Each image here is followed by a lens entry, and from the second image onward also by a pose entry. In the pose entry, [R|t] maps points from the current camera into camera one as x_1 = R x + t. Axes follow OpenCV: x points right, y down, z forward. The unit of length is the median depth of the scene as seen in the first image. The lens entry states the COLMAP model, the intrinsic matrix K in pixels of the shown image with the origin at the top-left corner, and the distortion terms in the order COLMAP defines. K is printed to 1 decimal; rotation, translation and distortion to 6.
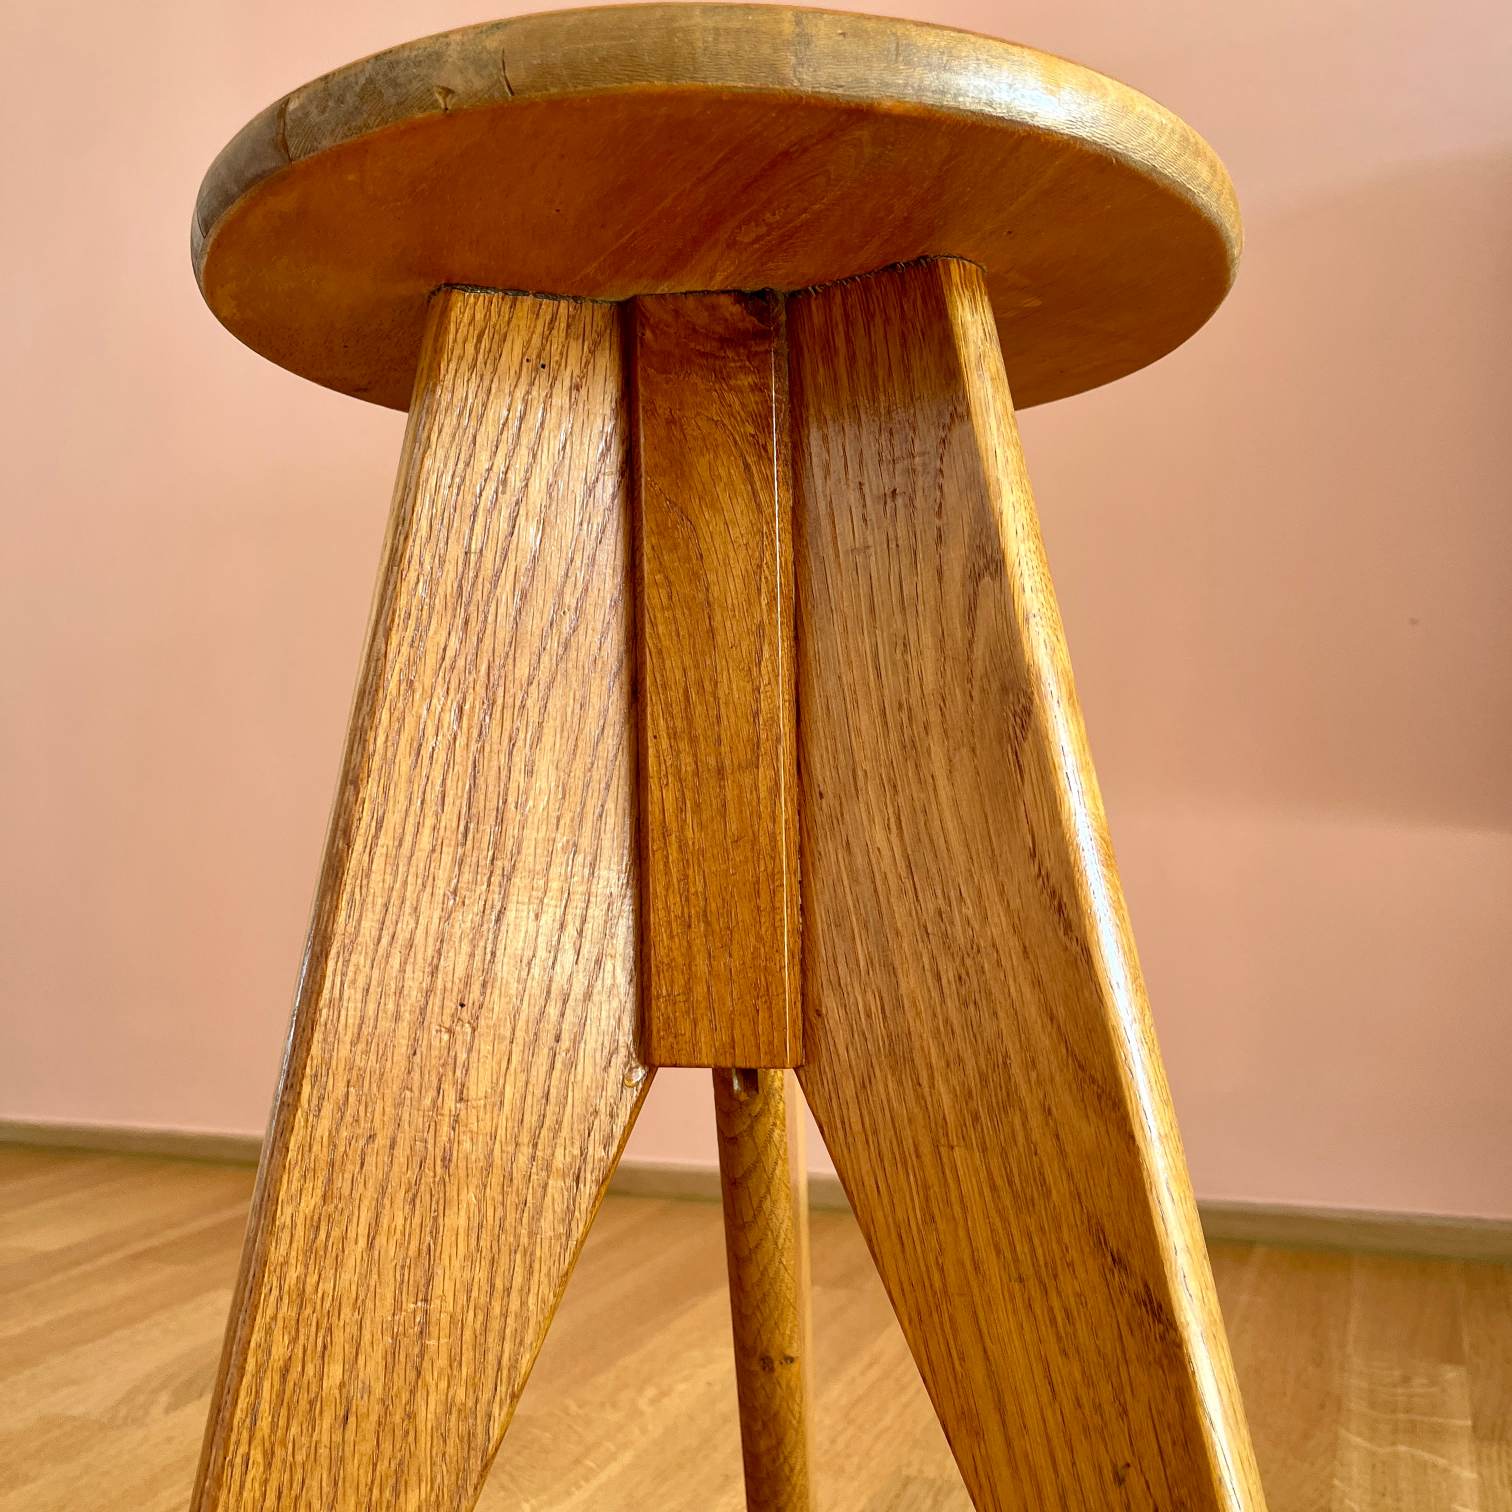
lens RADIAL K [[1554.9, 0, 753.2], [0, 1554.9, 763.7], [0, 0, 1]] dist [0.011478, 0.000000]
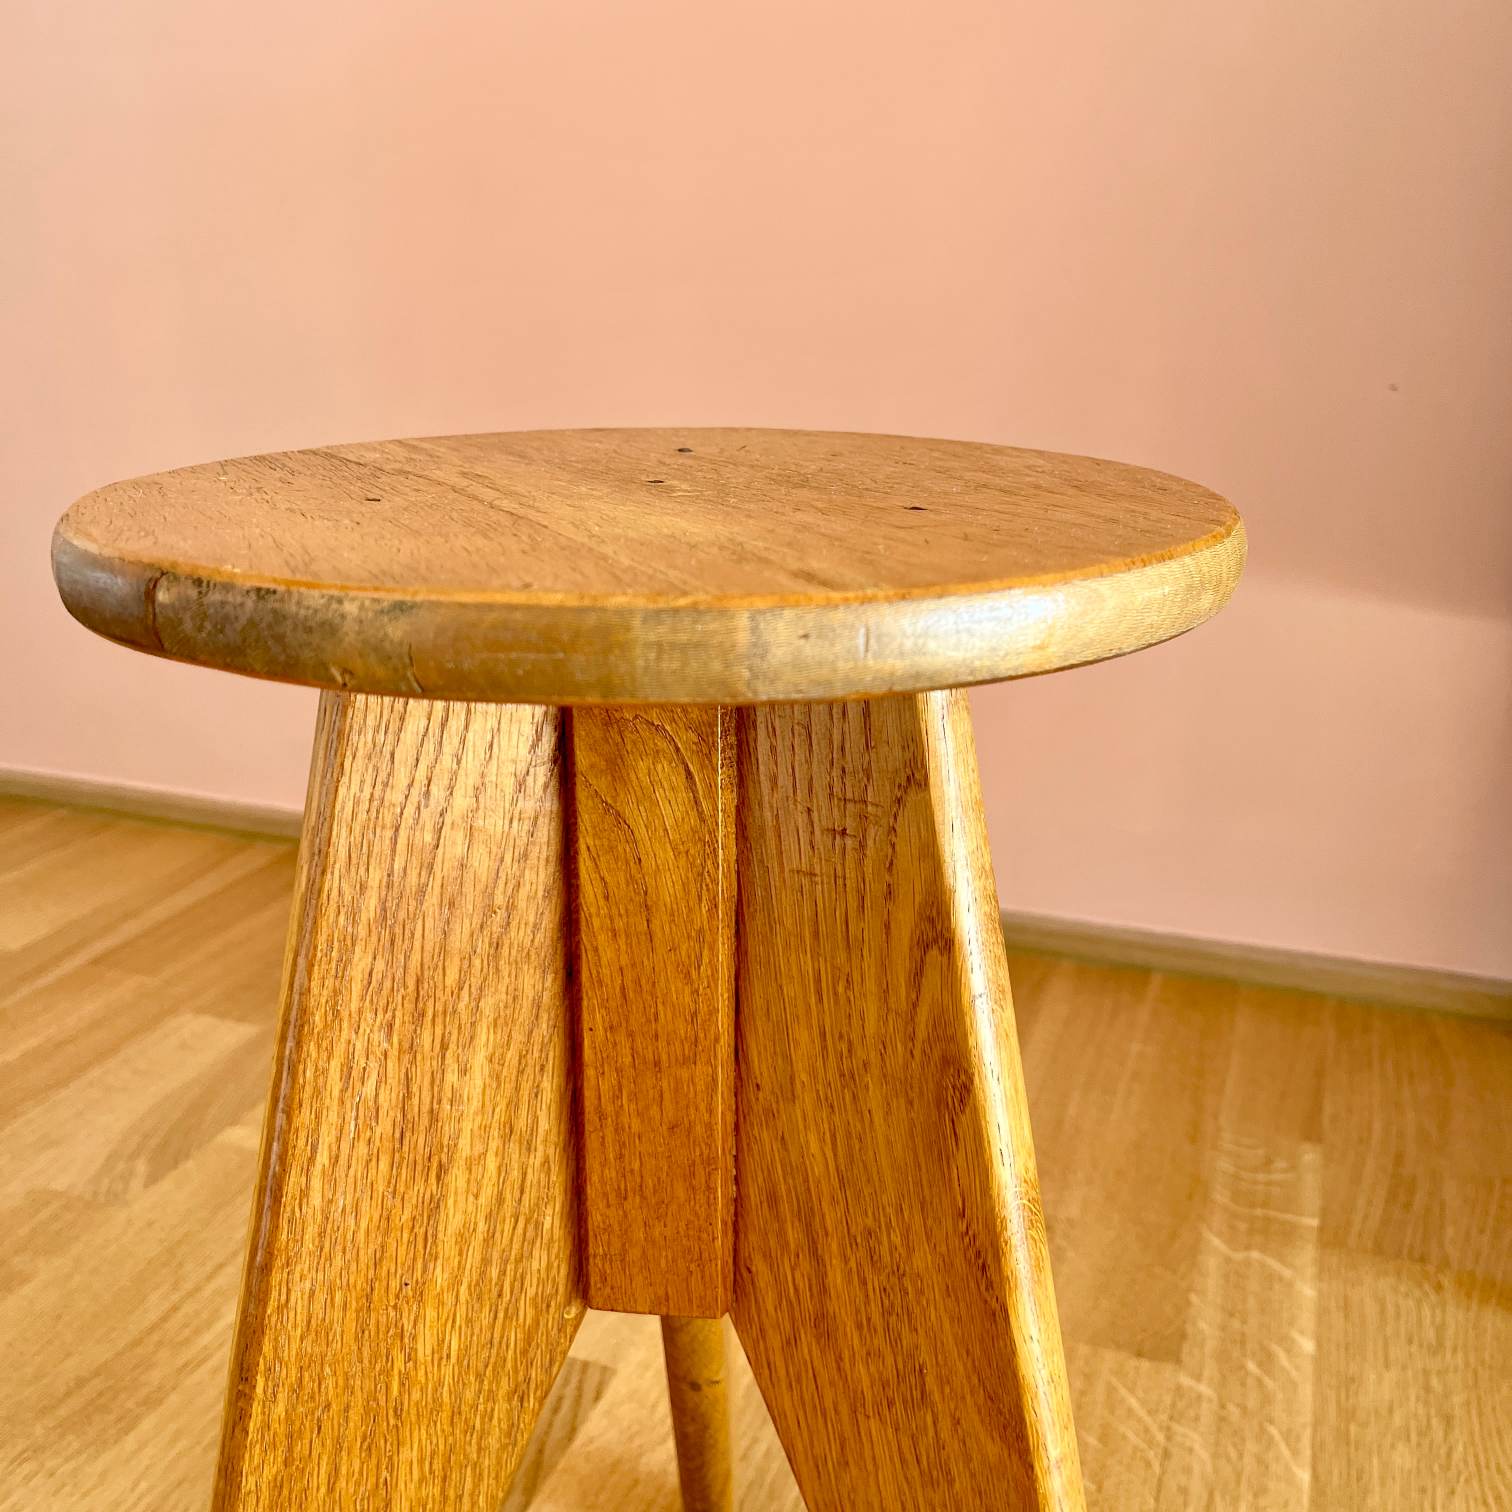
lens RADIAL K [[1554.9, 0, 755.5], [0, 1554.9, 742.0], [0, 0, 1]] dist [0.011478, 0.000000]
pose [[0.998912, 0.015889, 0.043836, -0.005456], [-0.029625, 0.942273, 0.333534, -0.541541], [-0.036006, -0.334470, 0.941718, 0.134072]]
